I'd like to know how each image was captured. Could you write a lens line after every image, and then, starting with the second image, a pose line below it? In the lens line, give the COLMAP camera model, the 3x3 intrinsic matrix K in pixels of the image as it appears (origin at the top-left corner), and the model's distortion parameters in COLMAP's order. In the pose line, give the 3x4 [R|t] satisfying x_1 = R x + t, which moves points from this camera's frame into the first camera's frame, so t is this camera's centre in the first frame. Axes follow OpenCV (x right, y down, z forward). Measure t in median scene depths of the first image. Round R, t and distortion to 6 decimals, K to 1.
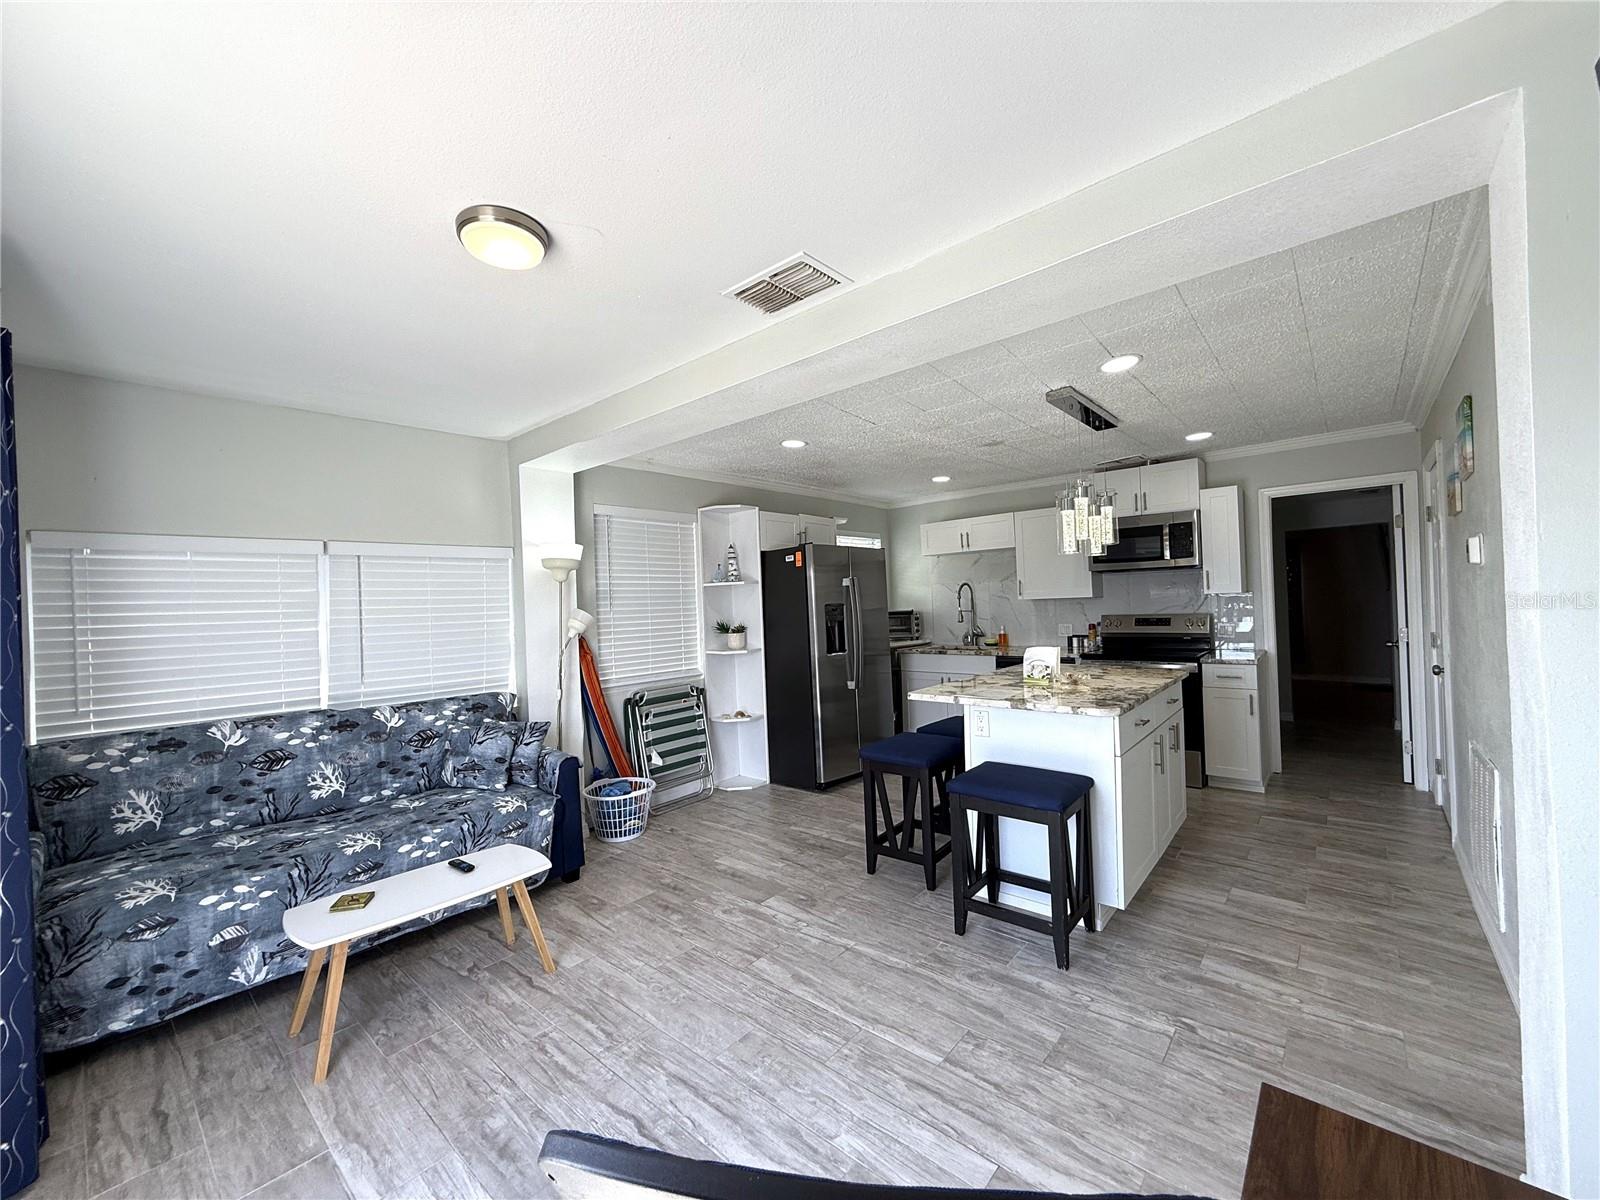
lens RADIAL K [[639.0, 0, 794.8], [0, 639.0, 599.9], [0, 0, 1]] dist [0.001345, -0.000269]
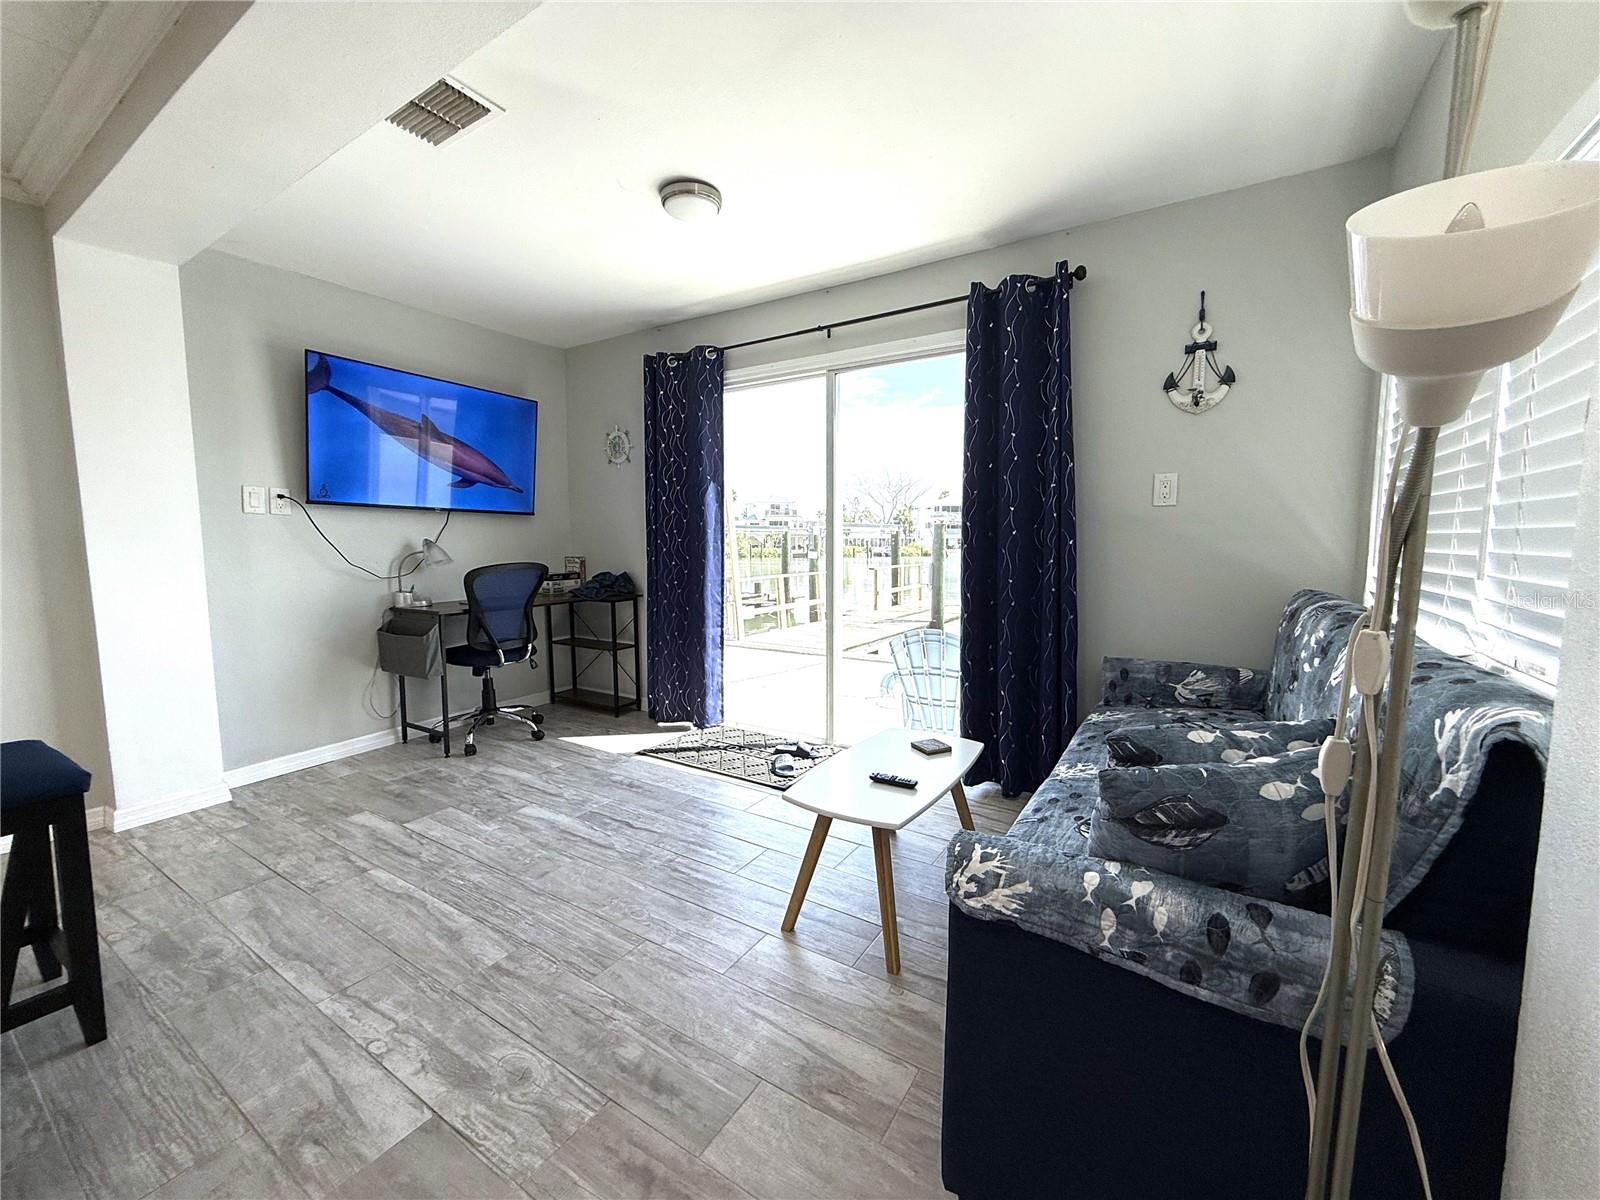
lens RADIAL K [[639.0, 0, 795.0], [0, 639.0, 600.9], [0, 0, 1]] dist [0.001345, -0.000269]
pose [[-0.988124, 0.051680, -0.144707, -0.225616], [0.038632, 0.995049, 0.091573, 0.092422], [0.148723, 0.084895, -0.985228, 1.290609]]
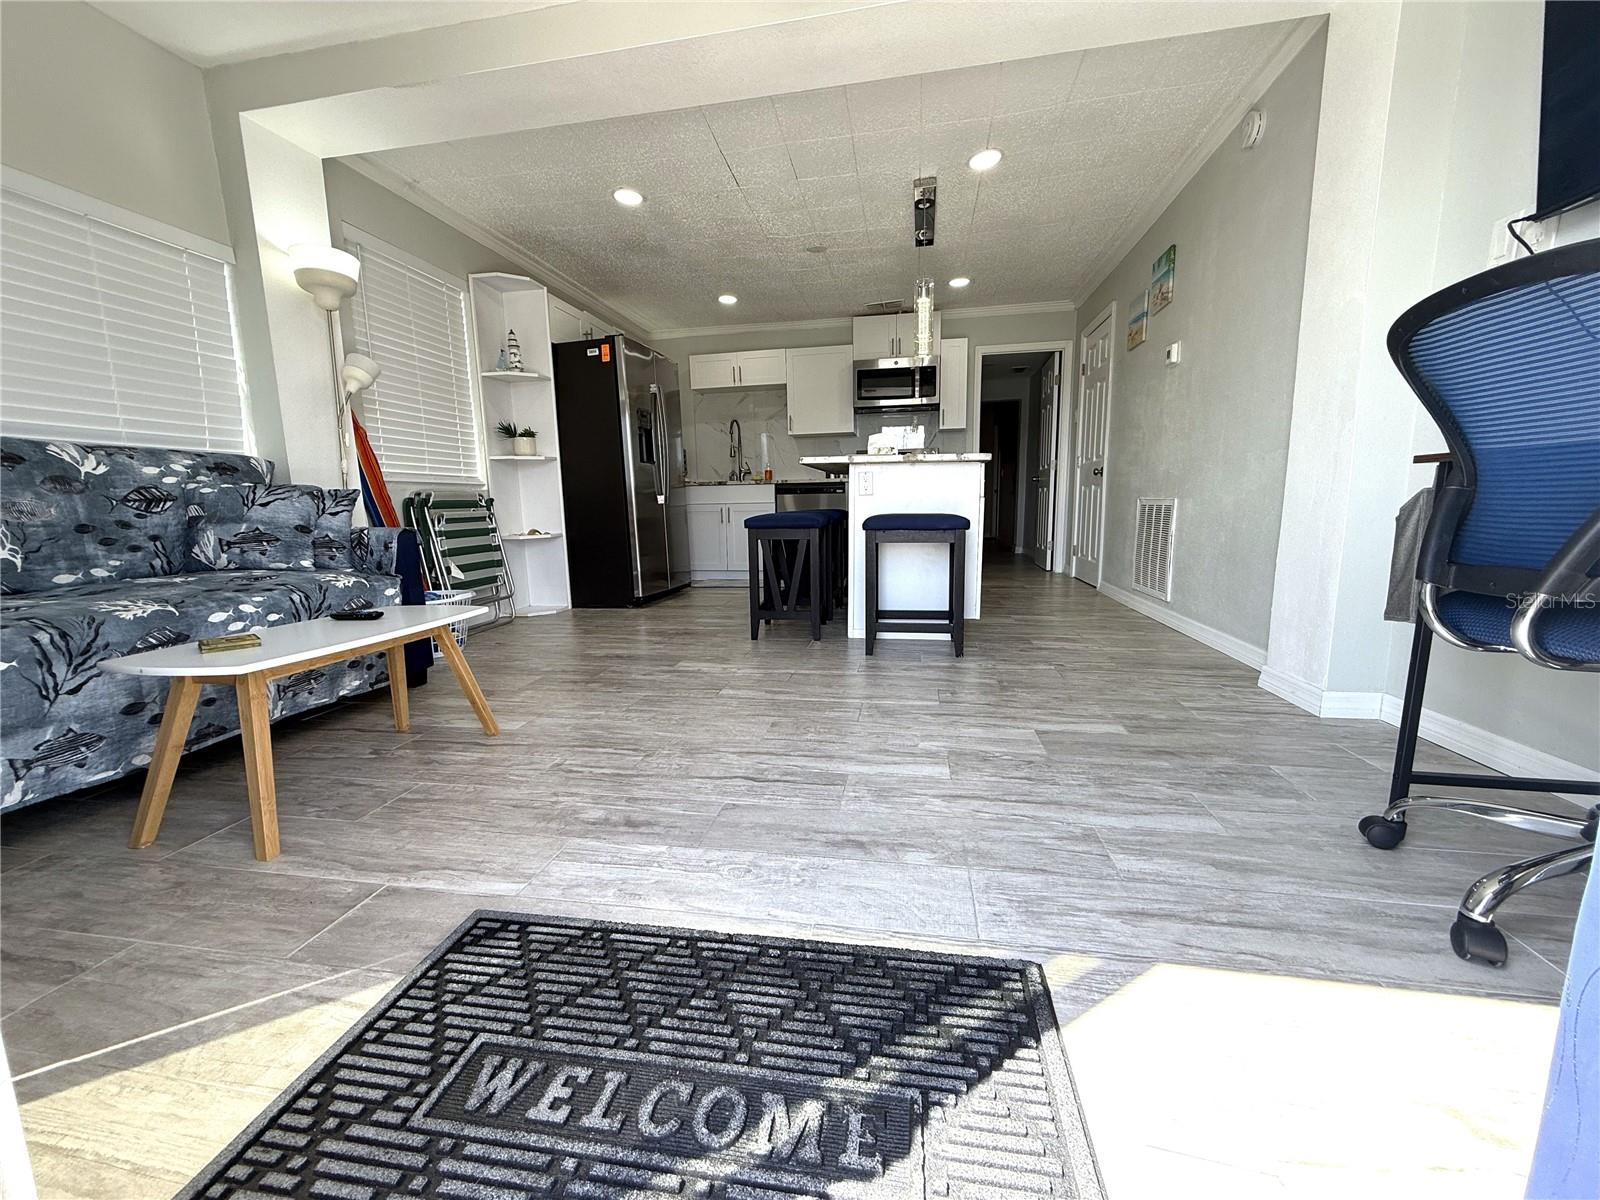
lens RADIAL K [[639.0, 0, 796.0], [0, 639.0, 598.8], [0, 0, 1]] dist [0.001345, -0.000269]
pose [[0.859076, -0.058348, 0.508511, -0.343915], [-0.014154, 0.990393, 0.137552, 0.215315], [-0.511652, -0.125365, 0.849997, 0.088224]]
